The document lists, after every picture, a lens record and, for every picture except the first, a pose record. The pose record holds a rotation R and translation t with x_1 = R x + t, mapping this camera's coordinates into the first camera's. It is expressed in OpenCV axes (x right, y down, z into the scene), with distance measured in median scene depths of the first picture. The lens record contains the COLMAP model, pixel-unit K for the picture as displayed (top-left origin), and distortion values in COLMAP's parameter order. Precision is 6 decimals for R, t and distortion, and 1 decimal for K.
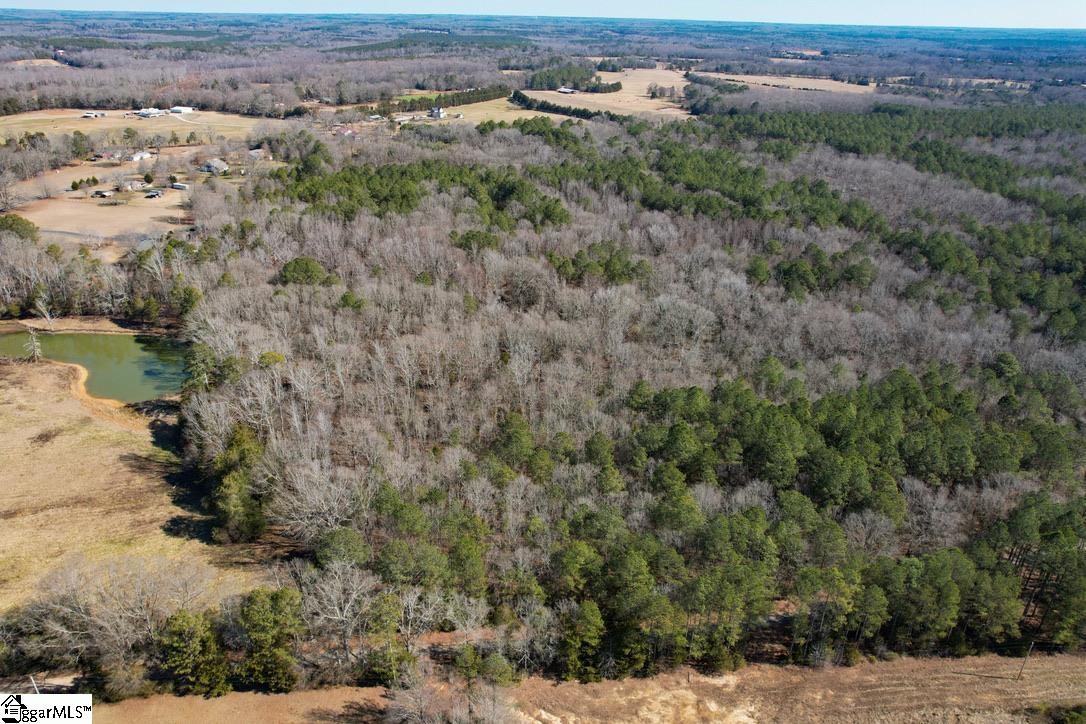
lens RADIAL K [[746.5, 0, 536.6], [0, 746.5, 359.4], [0, 0, 1]] dist [-0.089460, 0.083922]
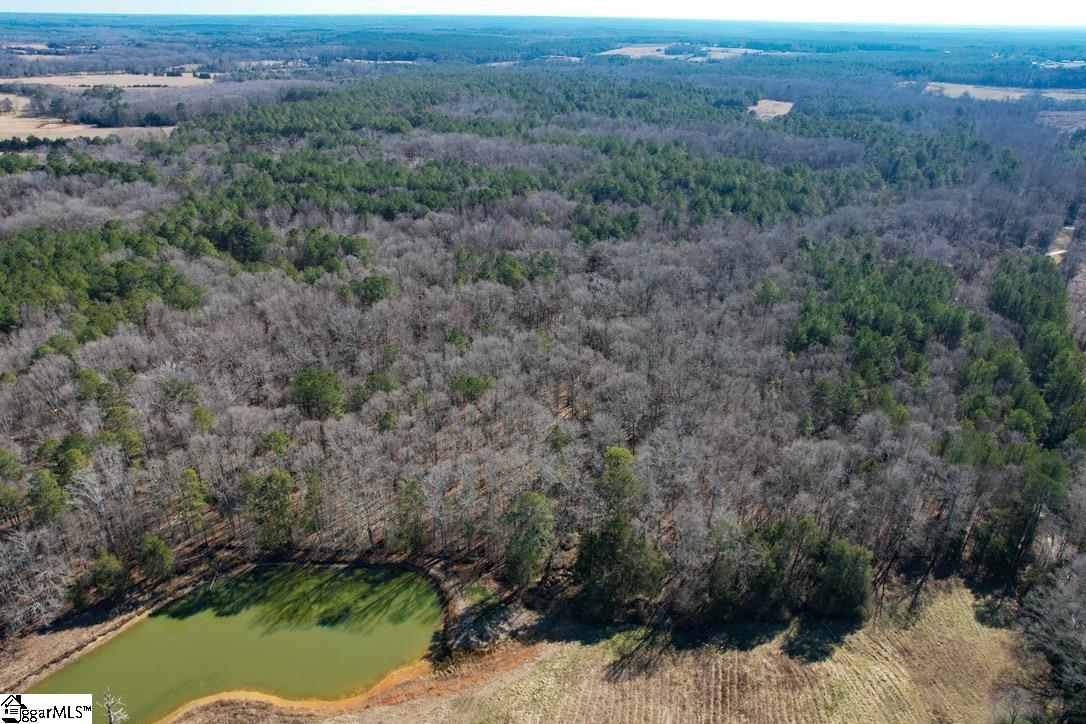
lens RADIAL K [[746.5, 0, 536.6], [0, 746.5, 359.4], [0, 0, 1]] dist [-0.089460, 0.083922]
pose [[0.558620, -0.366038, 0.744285, -0.244006], [0.354628, 0.916600, 0.184618, -0.069077], [-0.749789, 0.160813, 0.641838, 0.139062]]
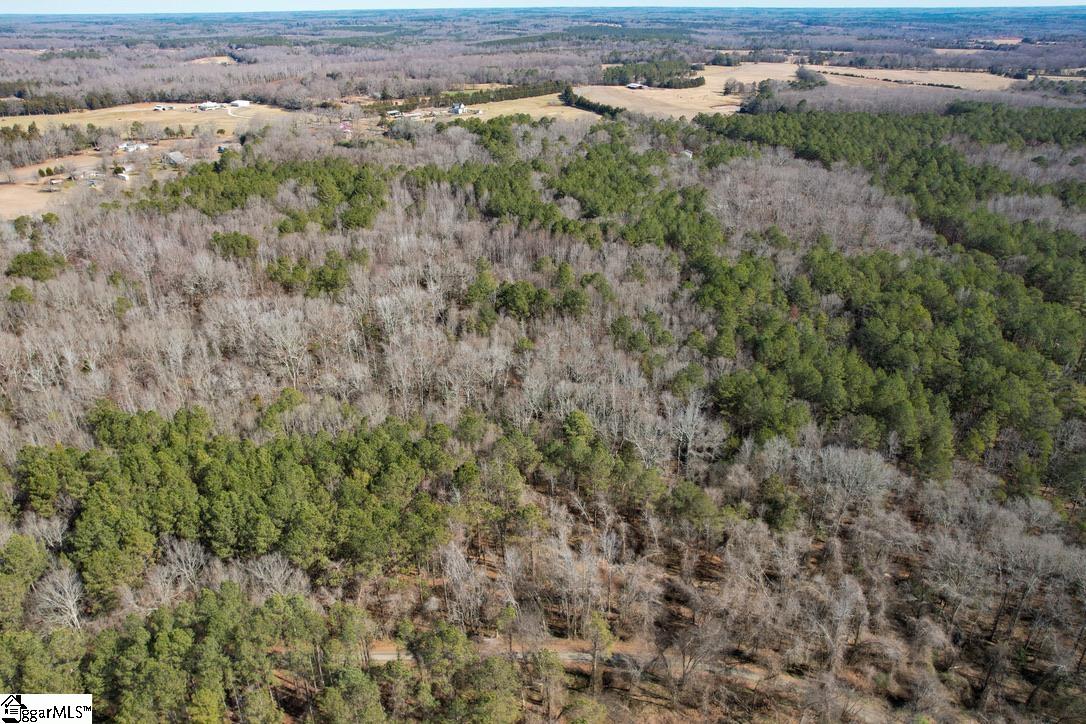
lens RADIAL K [[746.5, 0, 536.6], [0, 746.5, 359.4], [0, 0, 1]] dist [-0.089460, 0.083922]
pose [[0.966574, 0.089493, -0.240262, 0.226857], [-0.087374, 0.995985, 0.019479, -0.022683], [0.241041, 0.002165, 0.970513, 0.051504]]
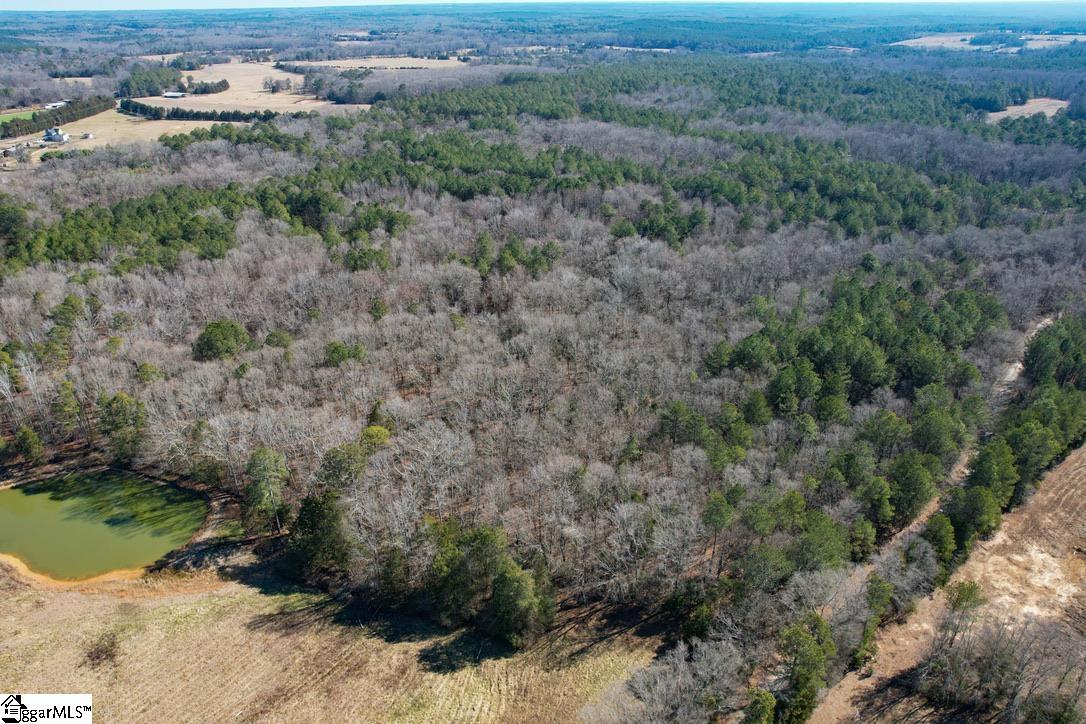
lens RADIAL K [[746.5, 0, 536.6], [0, 746.5, 359.4], [0, 0, 1]] dist [-0.089460, 0.083922]
pose [[0.826771, -0.271073, 0.492918, -0.150997], [0.262273, 0.960924, 0.088537, -0.027068], [-0.497657, 0.056079, 0.865559, 0.051639]]
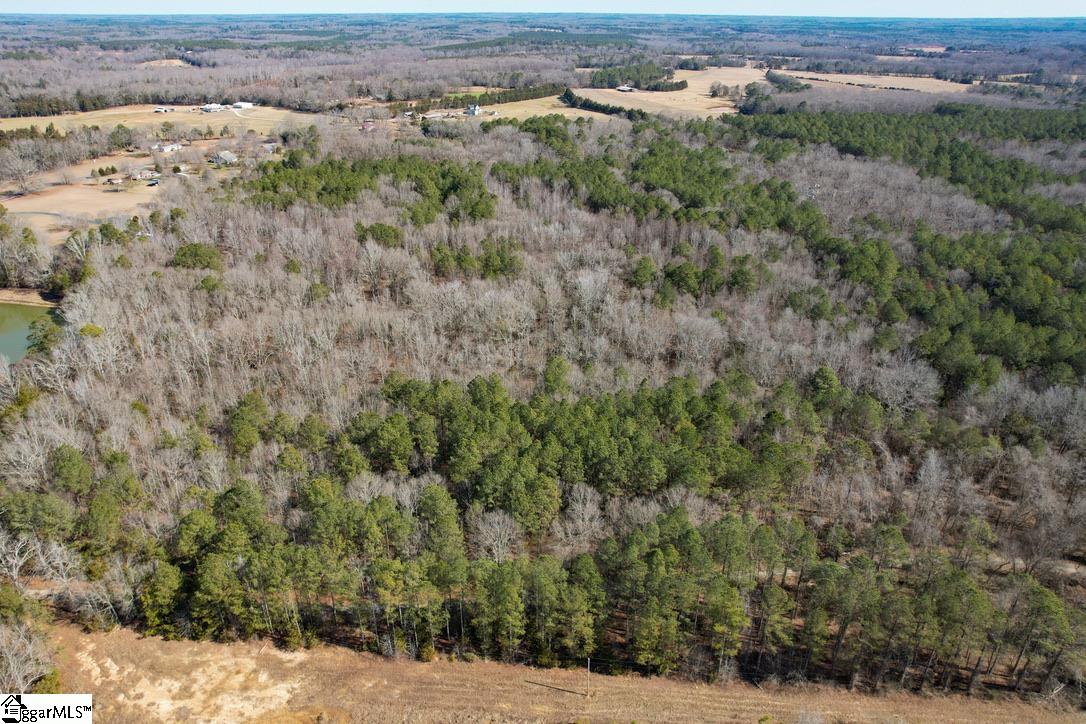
lens RADIAL K [[746.5, 0, 536.6], [0, 746.5, 359.4], [0, 0, 1]] dist [-0.089460, 0.083922]
pose [[0.986553, 0.057707, -0.152916, 0.121165], [-0.057399, 0.998331, 0.006431, -0.001149], [0.153031, 0.002432, 0.988218, 0.004872]]
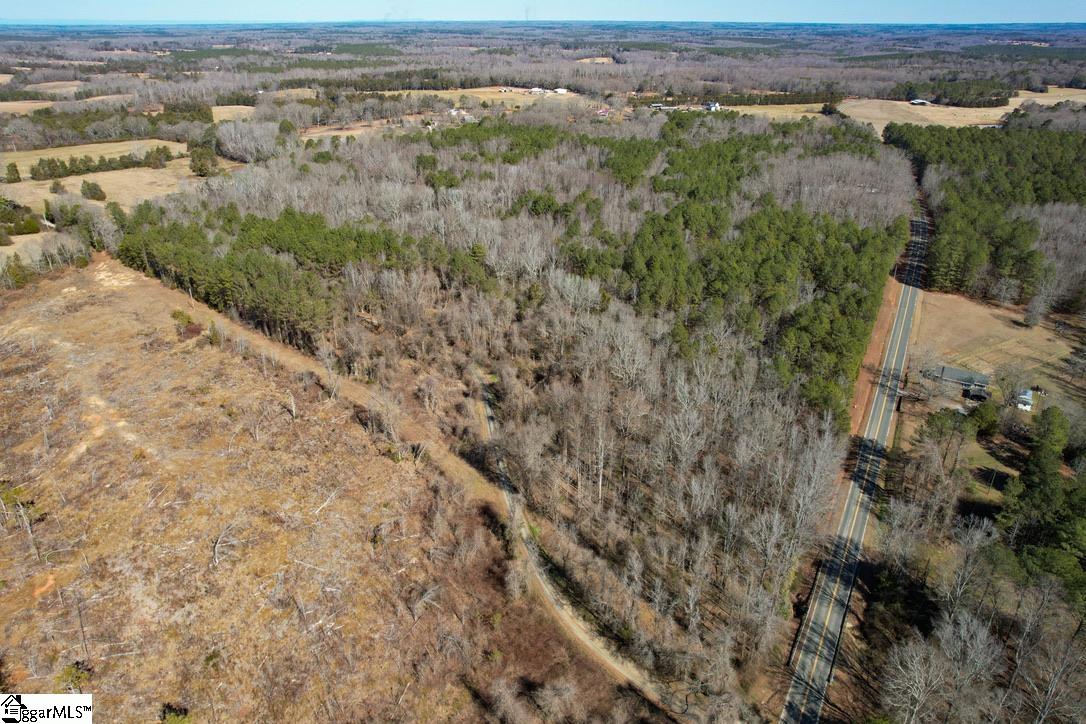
lens RADIAL K [[726.1, 0, 541.3], [0, 726.1, 358.1], [0, 0, 1]] dist [-0.086423, 0.079551]
pose [[0.710304, 0.287355, -0.642569, 0.492390], [-0.289284, 0.951392, 0.105682, 0.005360], [0.641703, 0.110818, 0.758904, 0.002531]]
